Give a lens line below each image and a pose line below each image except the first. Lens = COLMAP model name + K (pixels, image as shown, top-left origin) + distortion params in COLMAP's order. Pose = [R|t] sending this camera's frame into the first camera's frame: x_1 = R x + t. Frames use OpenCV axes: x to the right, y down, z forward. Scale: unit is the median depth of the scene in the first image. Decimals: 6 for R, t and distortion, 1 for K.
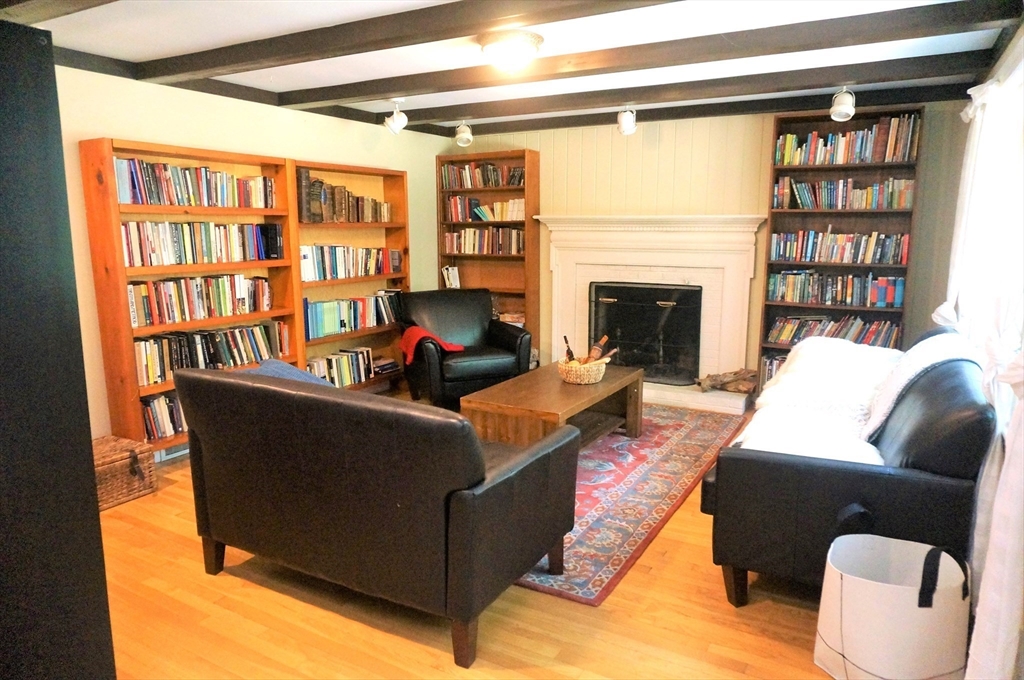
lens RADIAL K [[683.0, 0, 514.8], [0, 683.0, 344.2], [0, 0, 1]] dist [-0.044938, 0.009284]
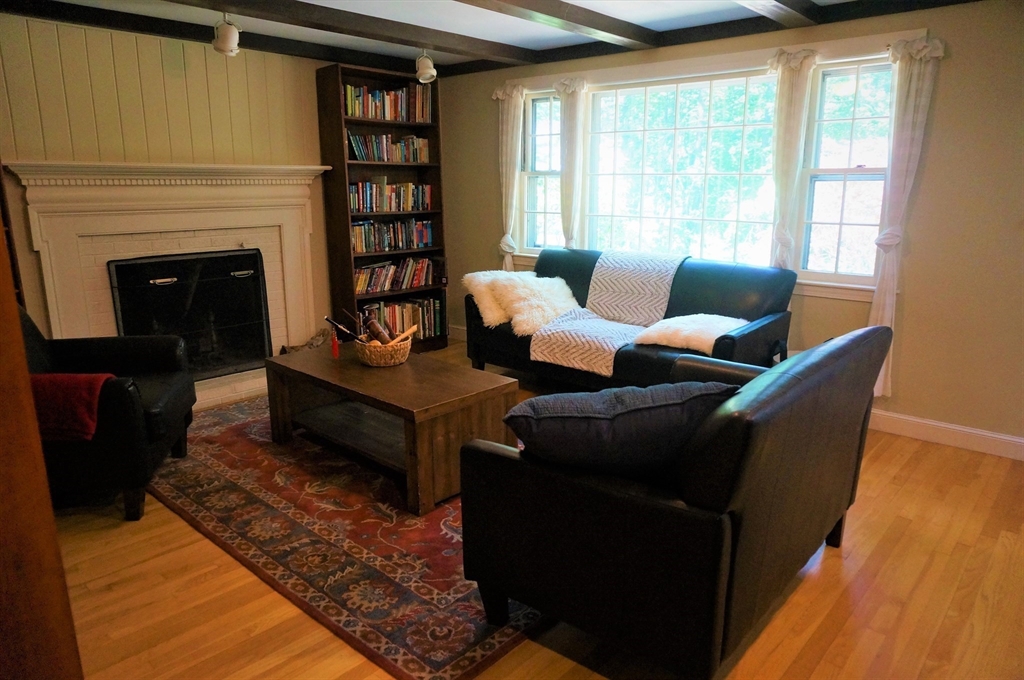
lens RADIAL K [[683.0, 0, 513.7], [0, 683.0, 339.5], [0, 0, 1]] dist [-0.044938, 0.009284]
pose [[0.227919, -0.215107, 0.949622, -0.564315], [0.165459, 0.969663, 0.179935, -0.083901], [-0.959519, 0.116113, 0.256596, 0.541057]]
